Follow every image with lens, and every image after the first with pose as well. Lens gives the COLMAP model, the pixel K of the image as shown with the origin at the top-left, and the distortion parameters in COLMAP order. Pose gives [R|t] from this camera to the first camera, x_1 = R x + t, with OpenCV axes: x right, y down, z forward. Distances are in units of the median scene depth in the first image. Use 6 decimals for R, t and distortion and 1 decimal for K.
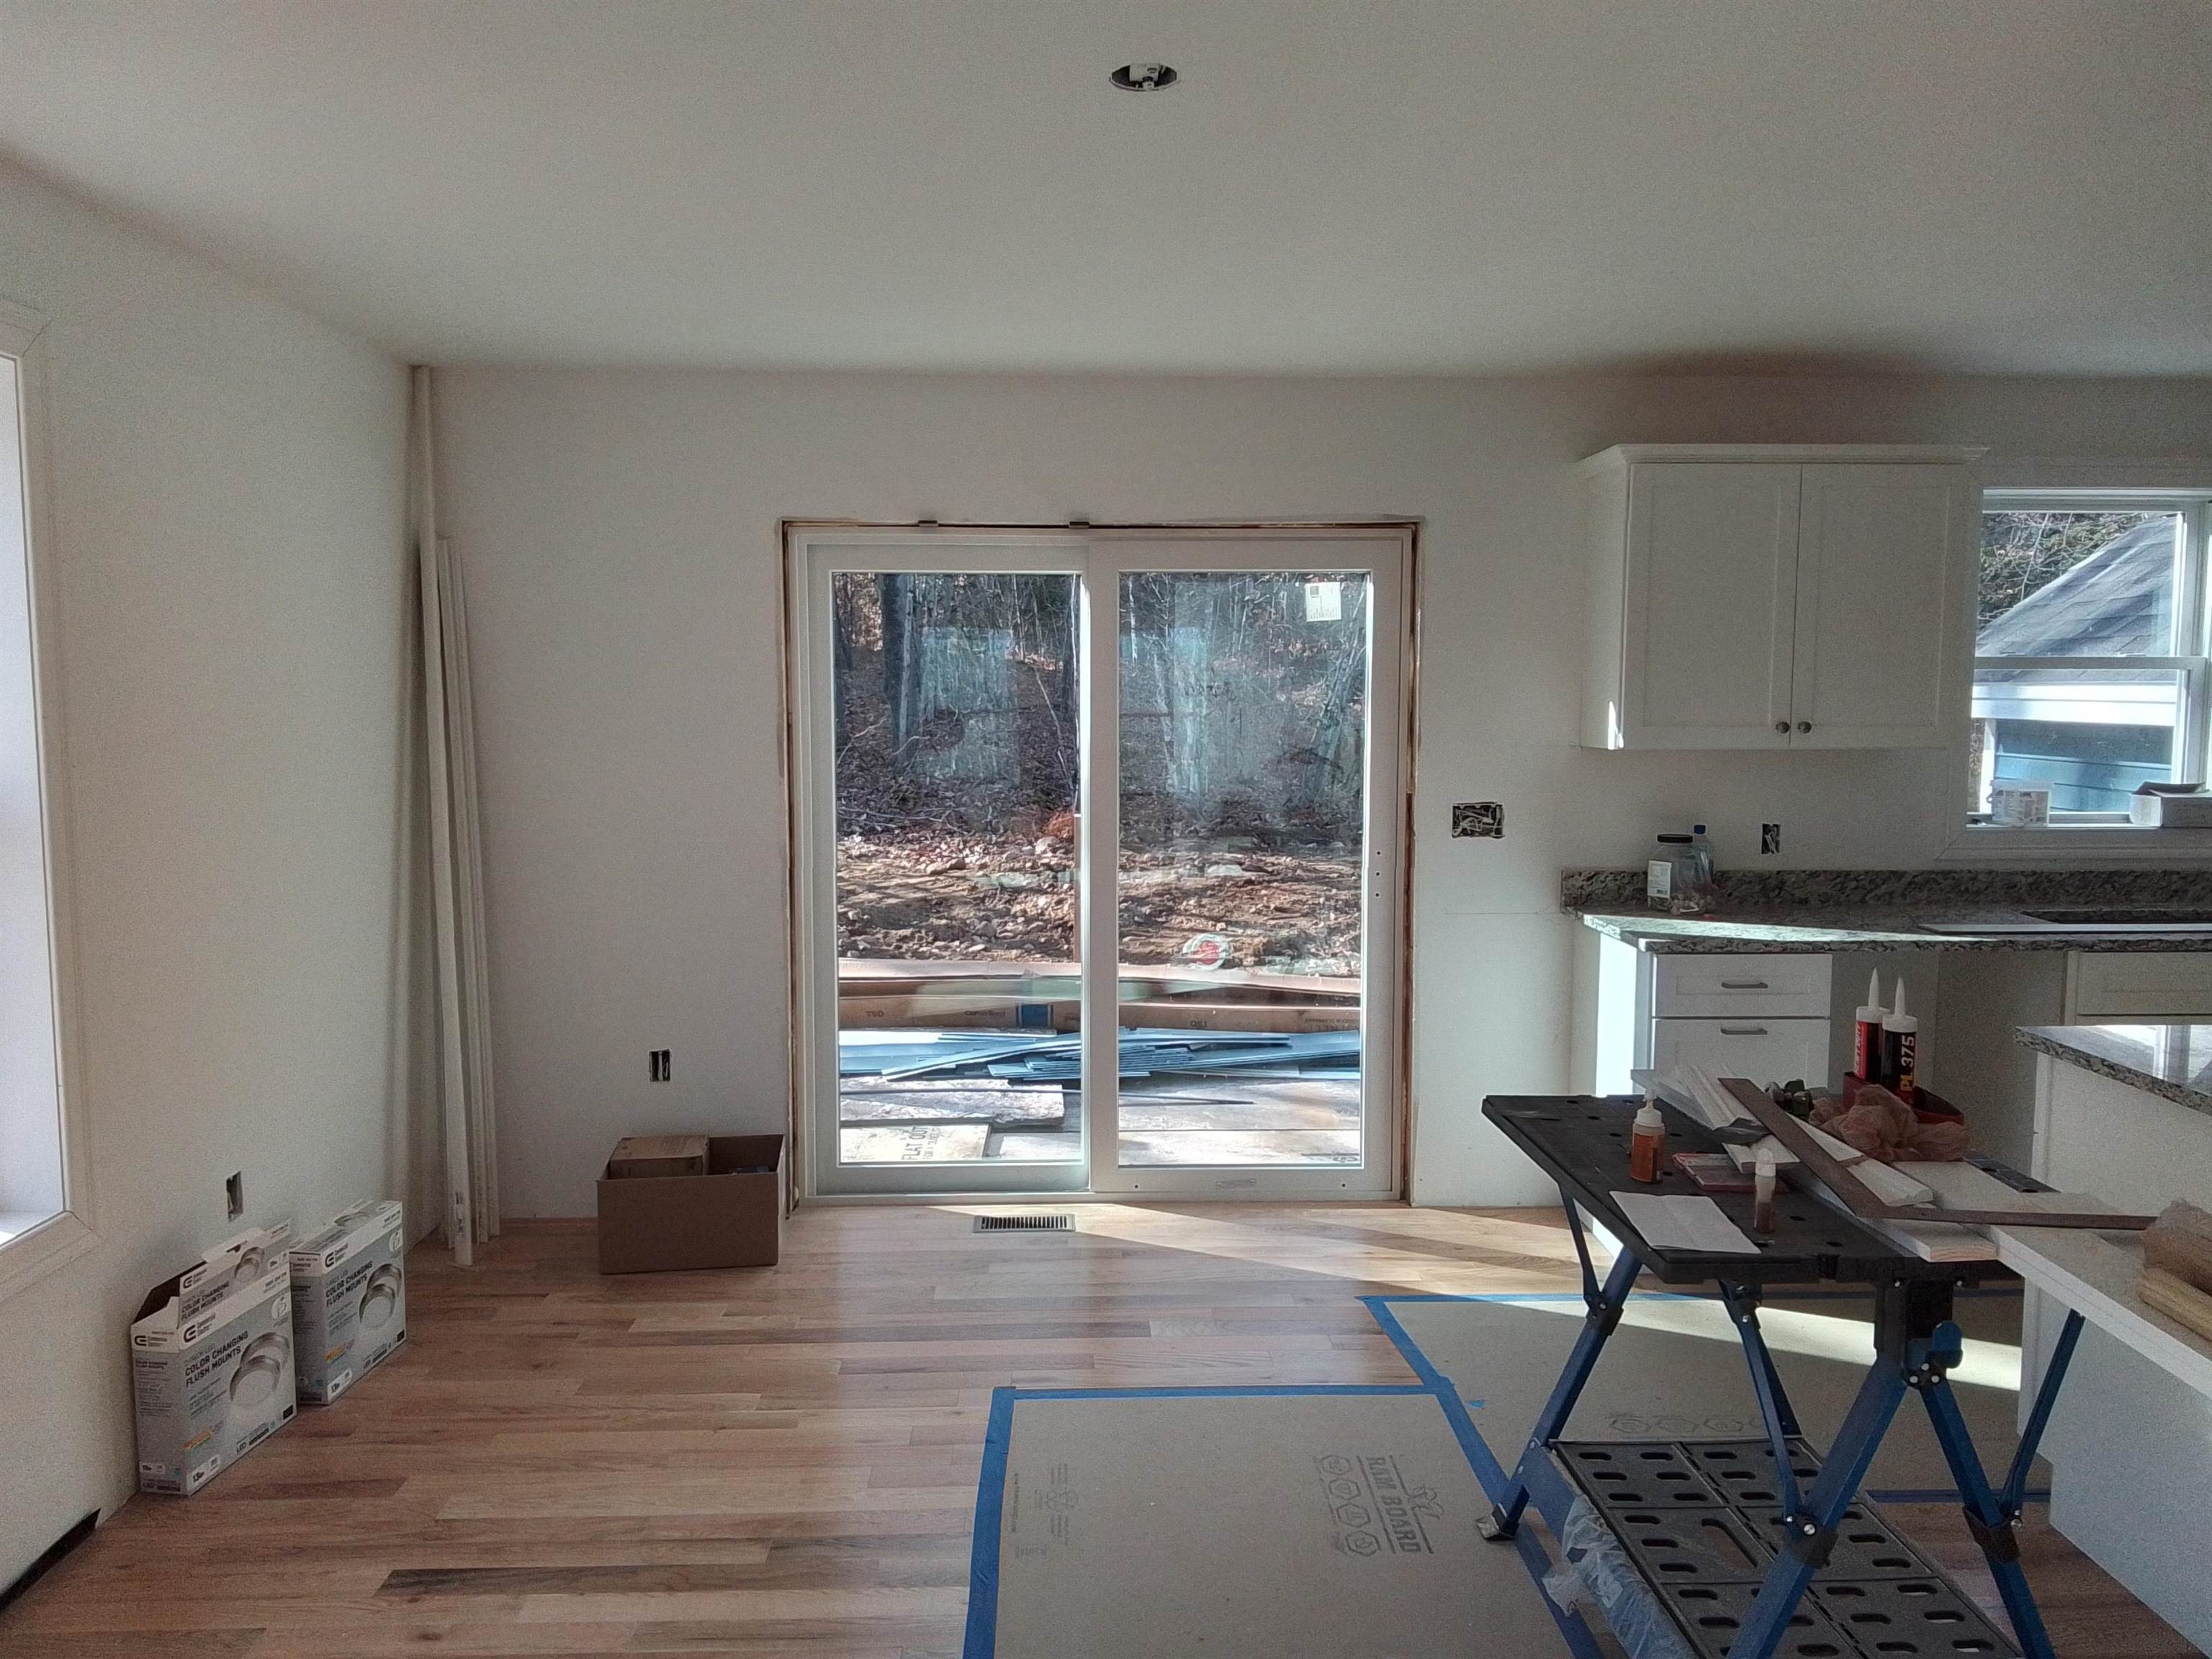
lens RADIAL K [[1528.3, 0, 1104.9], [0, 1528.3, 828.3], [0, 0, 1]] dist [0.055552, -0.062737]
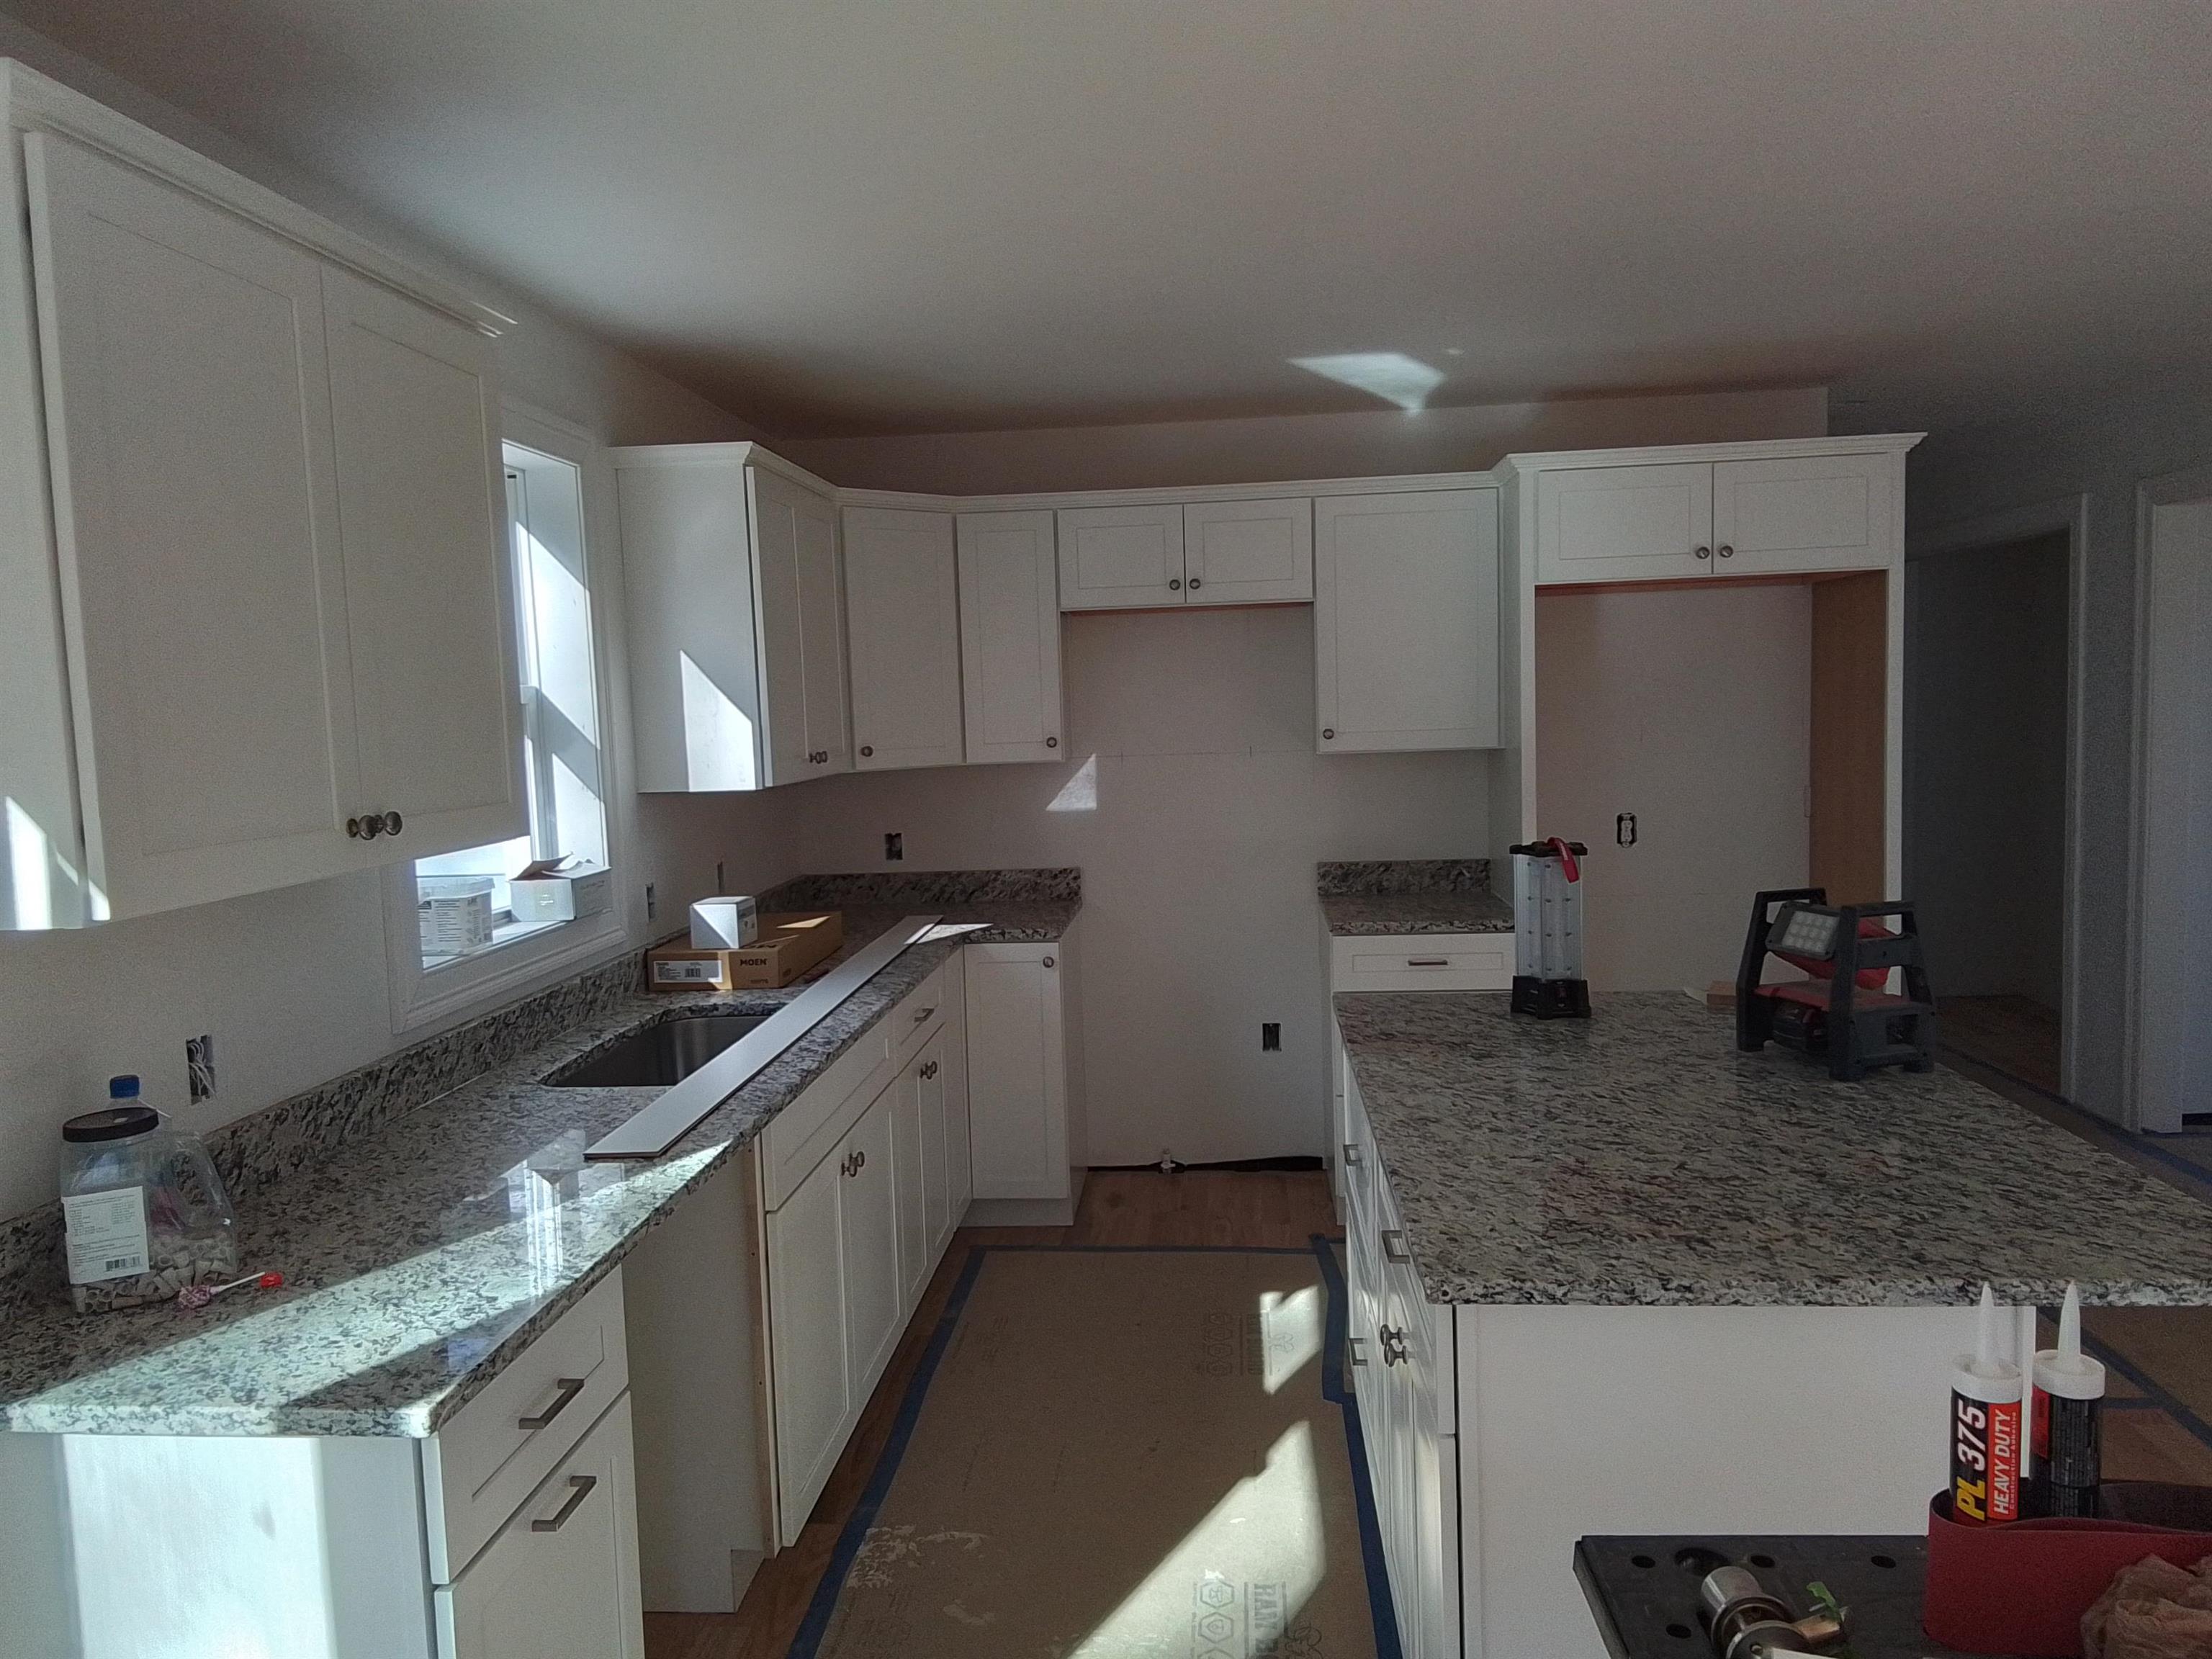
lens RADIAL K [[1528.3, 0, 1105.7], [0, 1528.3, 828.6], [0, 0, 1]] dist [0.055552, -0.062737]
pose [[0.119796, -0.090325, 0.988681, 0.004022], [0.127189, 0.989043, 0.074947, -0.065940], [-0.984618, 0.116771, 0.129972, 0.658401]]
